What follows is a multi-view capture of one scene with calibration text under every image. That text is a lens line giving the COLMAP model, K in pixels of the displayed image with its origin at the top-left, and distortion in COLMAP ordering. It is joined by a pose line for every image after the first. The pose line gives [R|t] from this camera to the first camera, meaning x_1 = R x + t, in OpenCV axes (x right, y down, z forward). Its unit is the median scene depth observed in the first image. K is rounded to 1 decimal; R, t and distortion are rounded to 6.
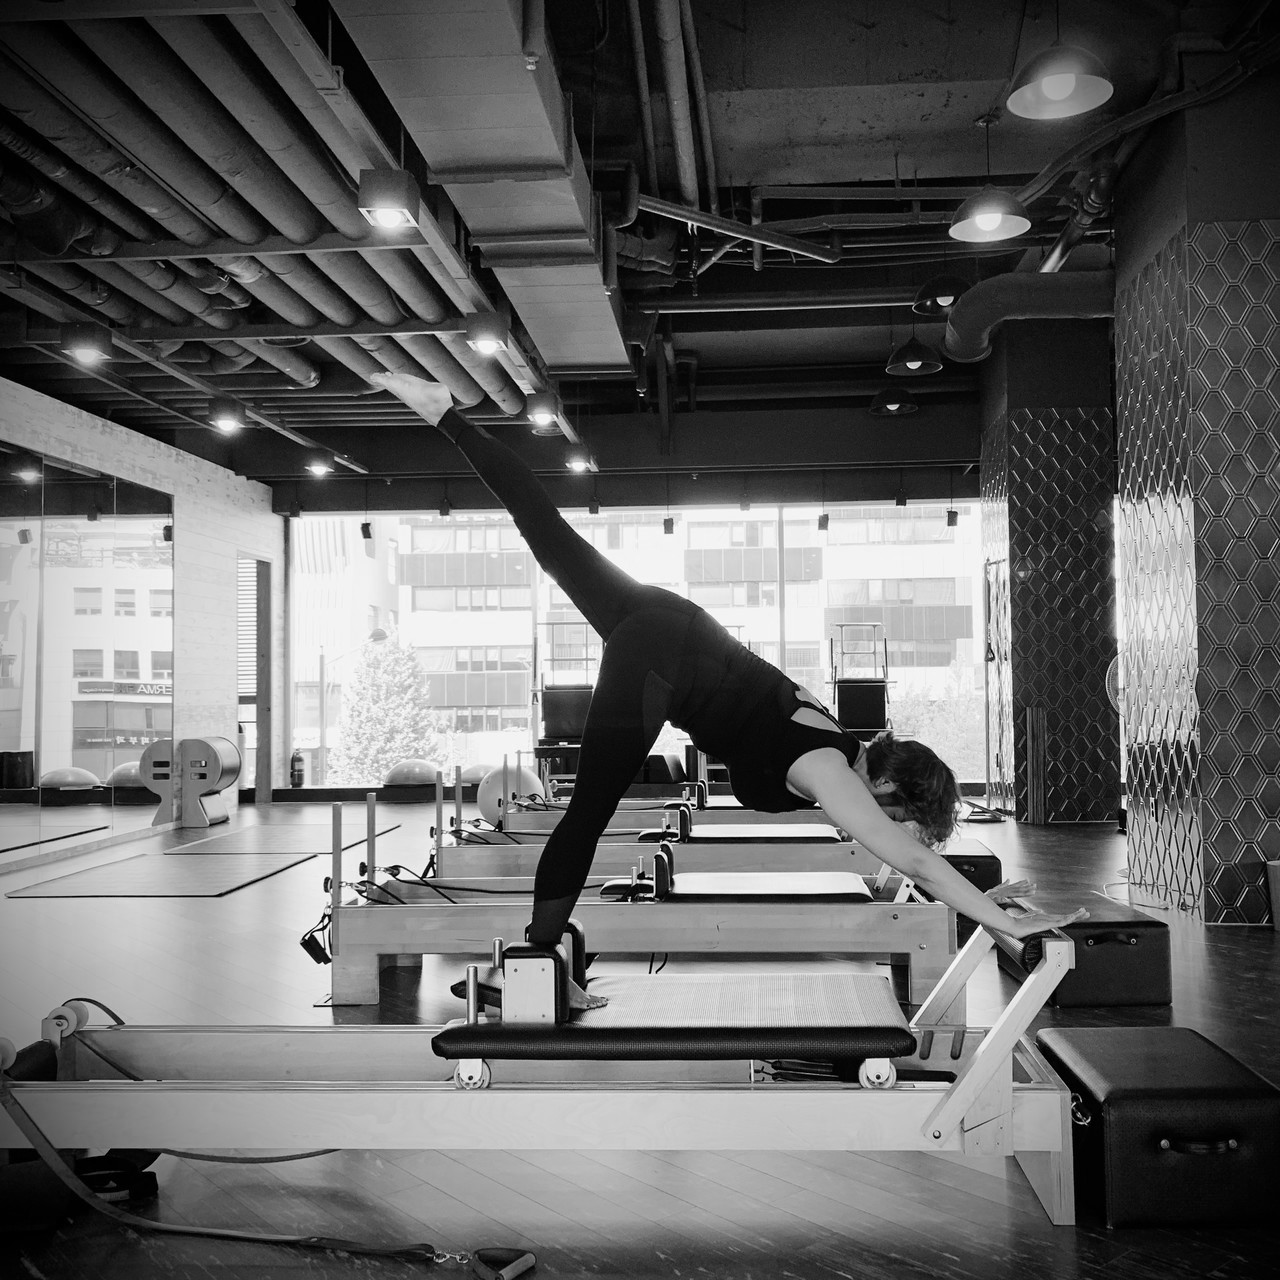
lens RADIAL K [[1340.5, 0, 653.1], [0, 1340.5, 643.0], [0, 0, 1]] dist [0.022187, 0.000000]
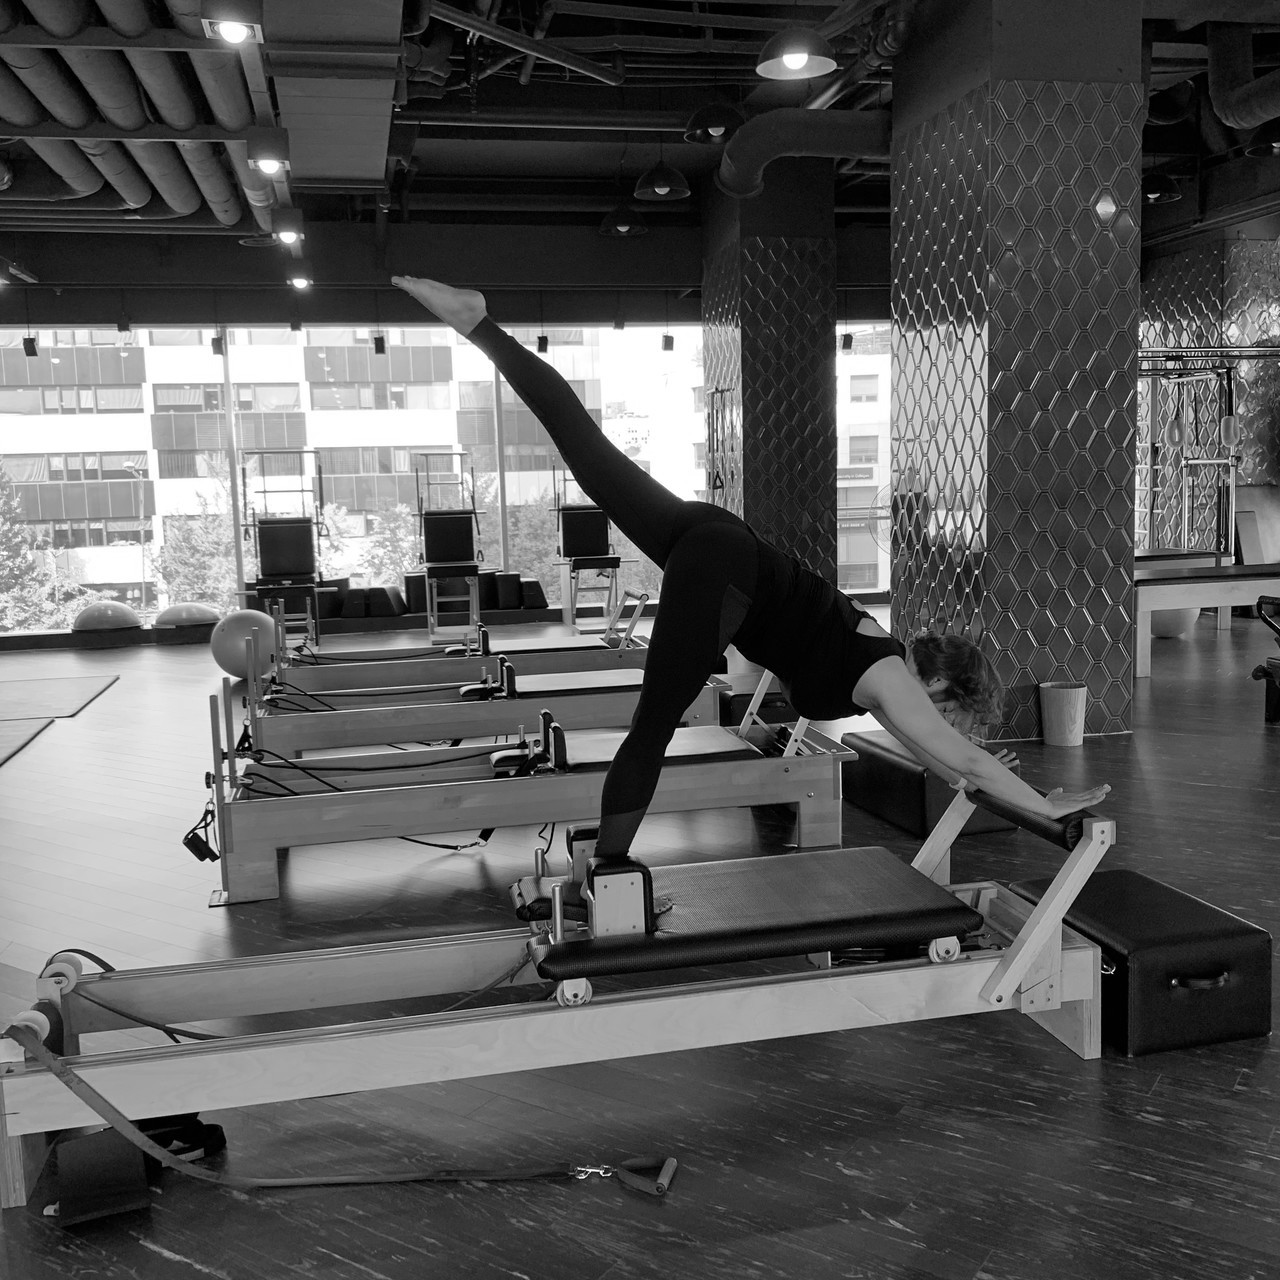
lens RADIAL K [[1340.5, 0, 646.7], [0, 1340.5, 650.8], [0, 0, 1]] dist [0.022187, 0.000000]
pose [[0.961720, -0.051980, 0.269058, -0.117014], [0.010170, 0.987939, 0.154509, -0.031063], [-0.273844, -0.145858, 0.950650, 0.021351]]
